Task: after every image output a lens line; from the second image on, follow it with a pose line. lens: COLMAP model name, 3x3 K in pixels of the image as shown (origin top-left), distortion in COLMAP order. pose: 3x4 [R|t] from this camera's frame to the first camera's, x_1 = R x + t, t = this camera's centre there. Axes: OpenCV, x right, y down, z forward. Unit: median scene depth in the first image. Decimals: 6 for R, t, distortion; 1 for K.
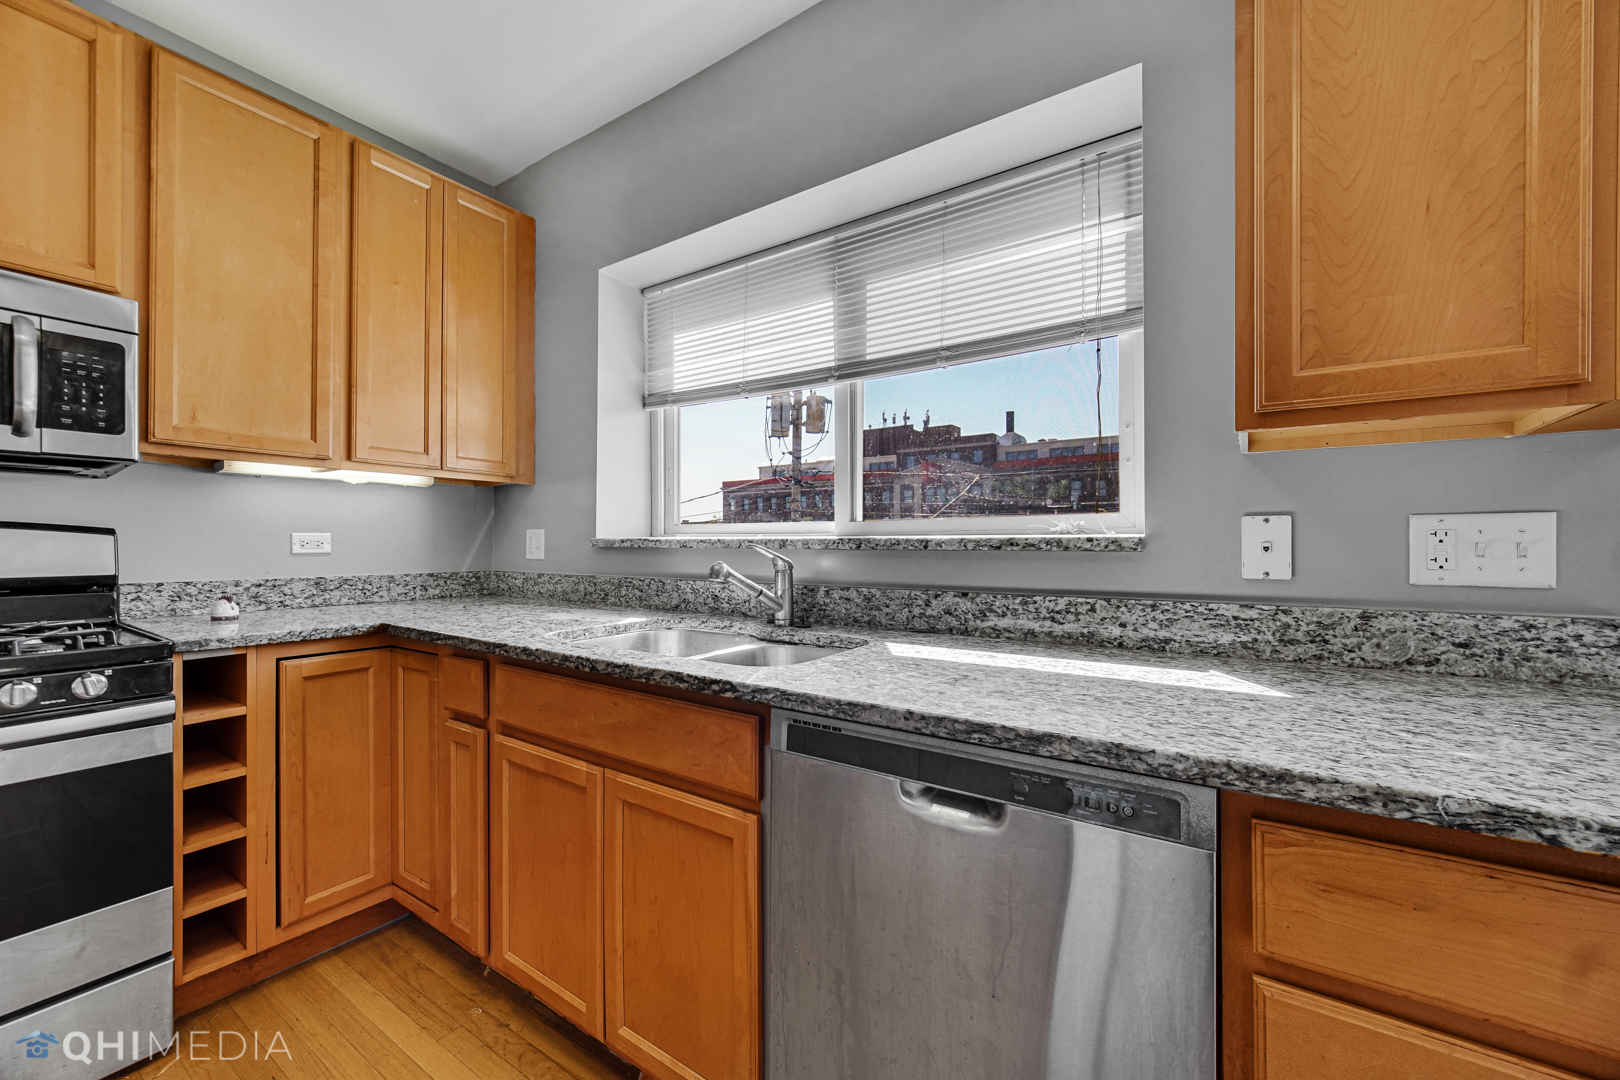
lens RADIAL K [[643.4, 0, 800.6], [0, 643.4, 543.0], [0, 0, 1]] dist [-0.002495, -0.000672]
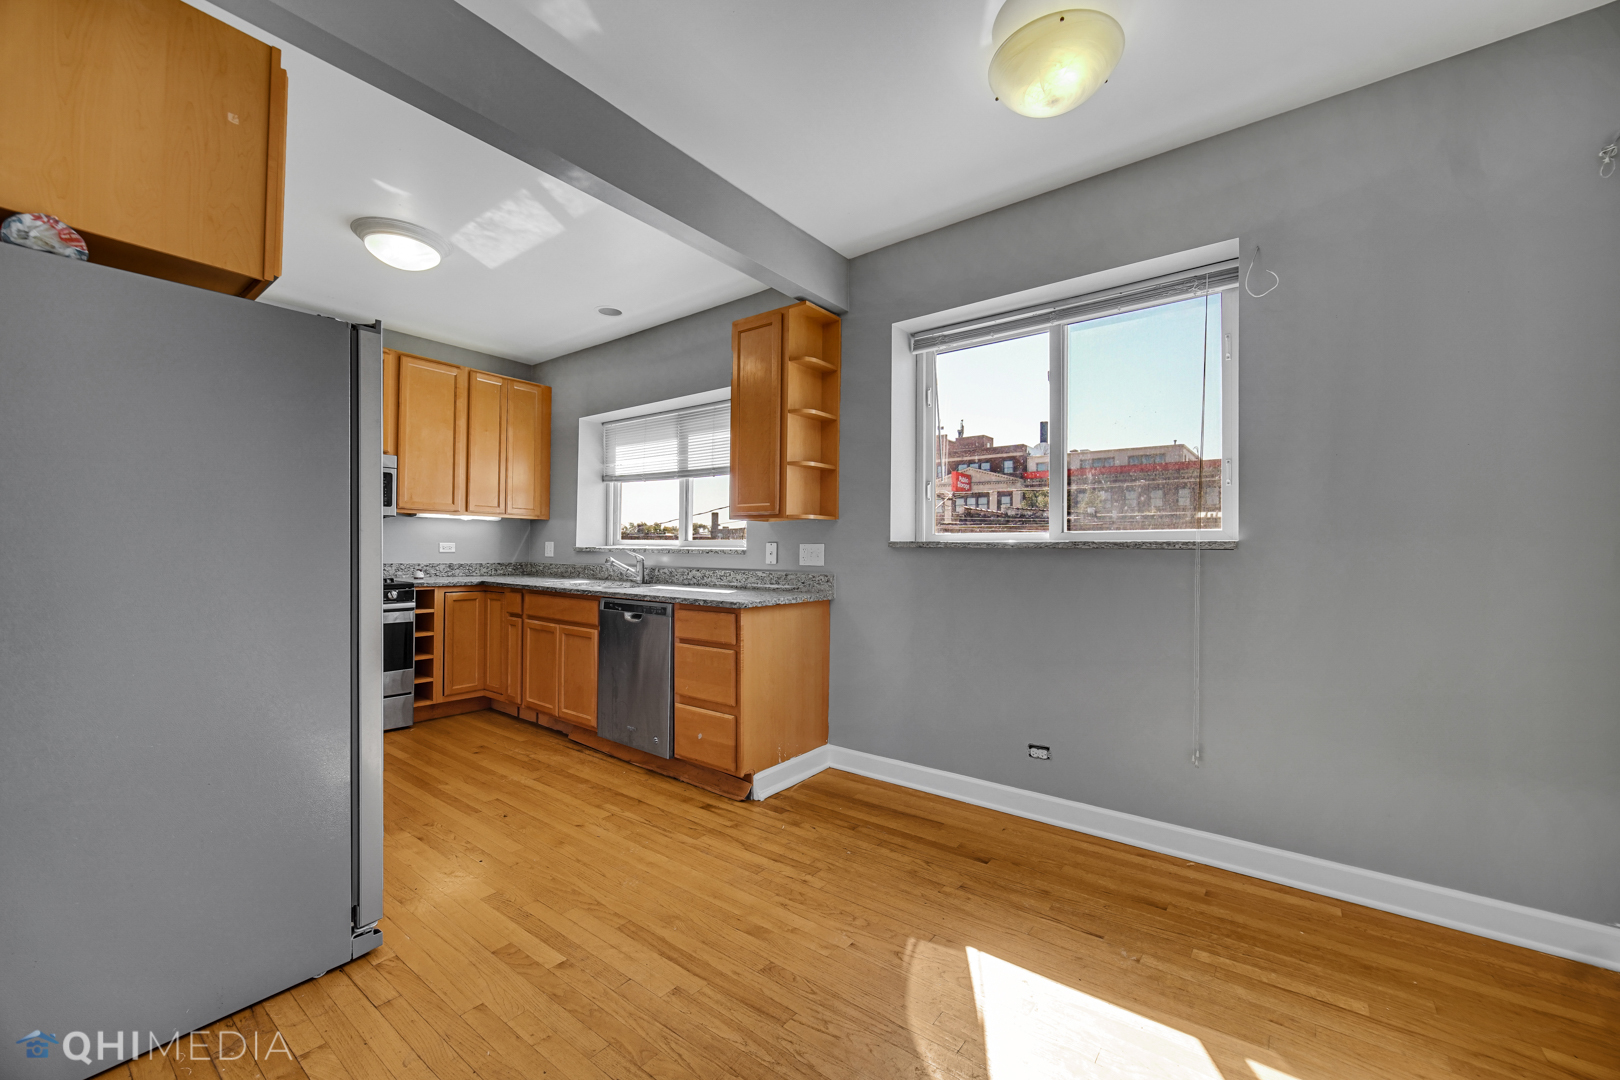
lens RADIAL K [[643.4, 0, 804.6], [0, 643.4, 547.4], [0, 0, 1]] dist [-0.002495, -0.000672]
pose [[0.998229, 0.011584, -0.058353, 0.744826], [-0.011809, 0.999924, -0.003514, -0.009243], [0.058308, 0.004197, 0.998290, -1.427175]]
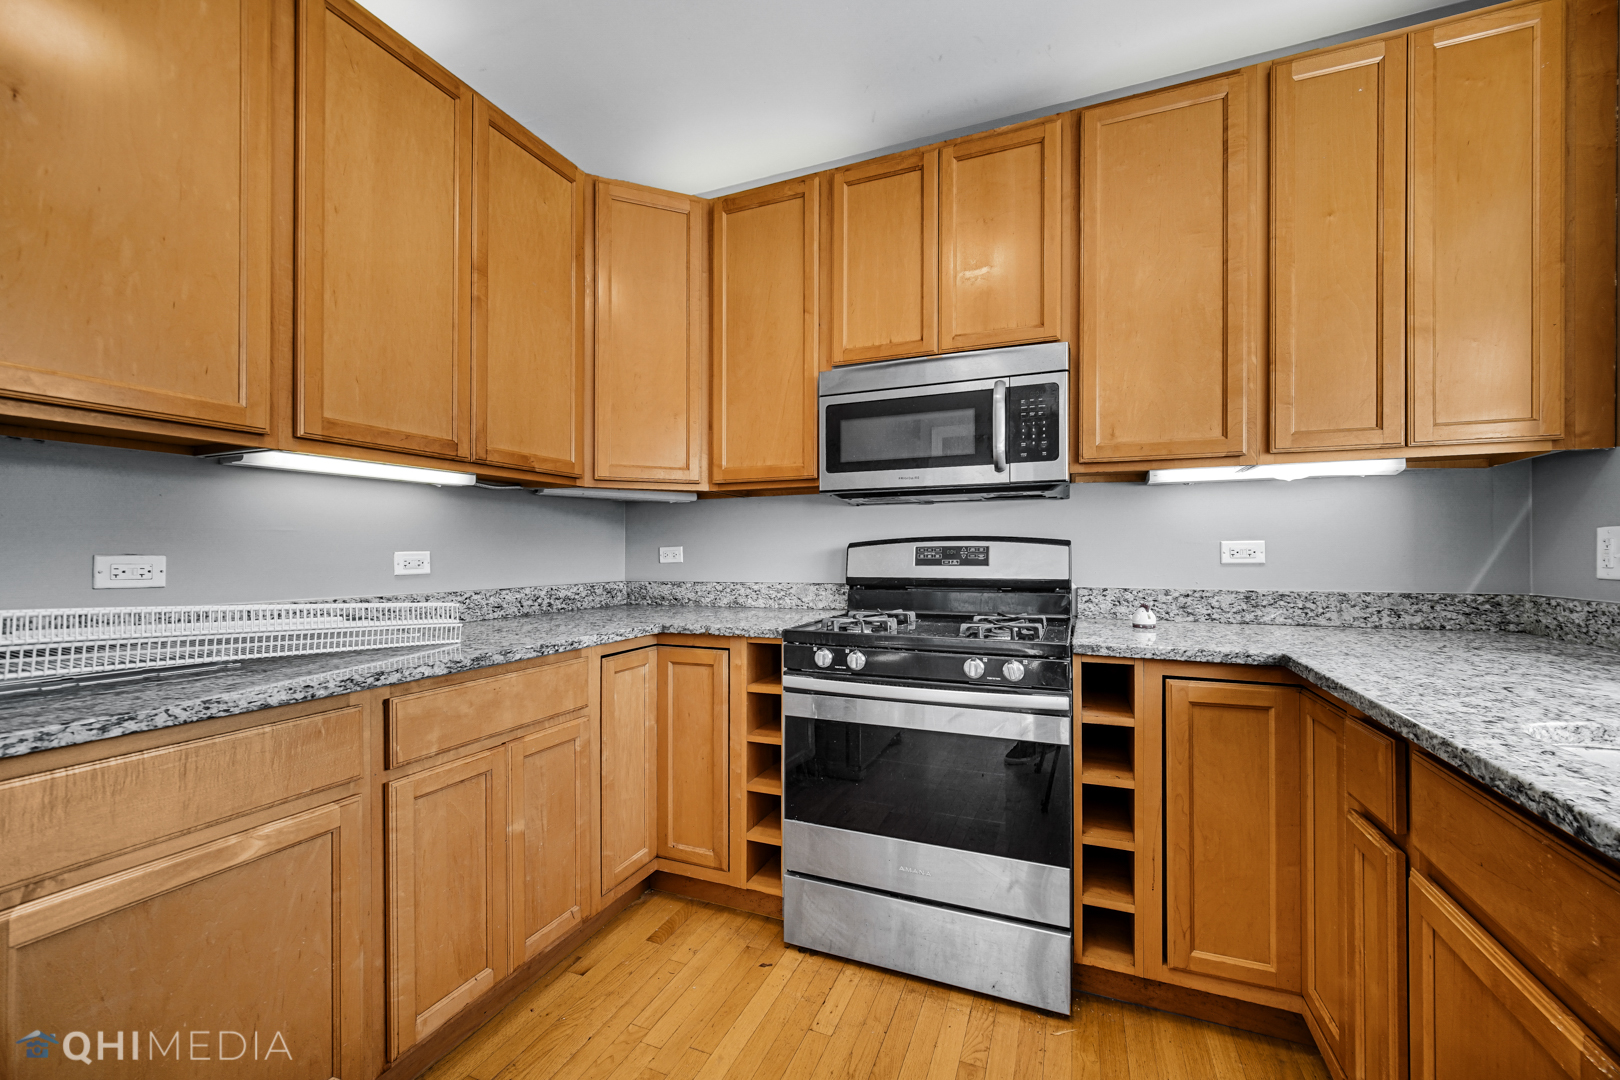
lens RADIAL K [[643.4, 0, 798.2], [0, 643.4, 554.2], [0, 0, 1]] dist [-0.002495, -0.000672]
pose [[0.189372, -0.001170, -0.981905, 0.003118], [0.002708, 0.999996, -0.000669, 0.002418], [0.981902, -0.002532, 0.189374, 0.282924]]
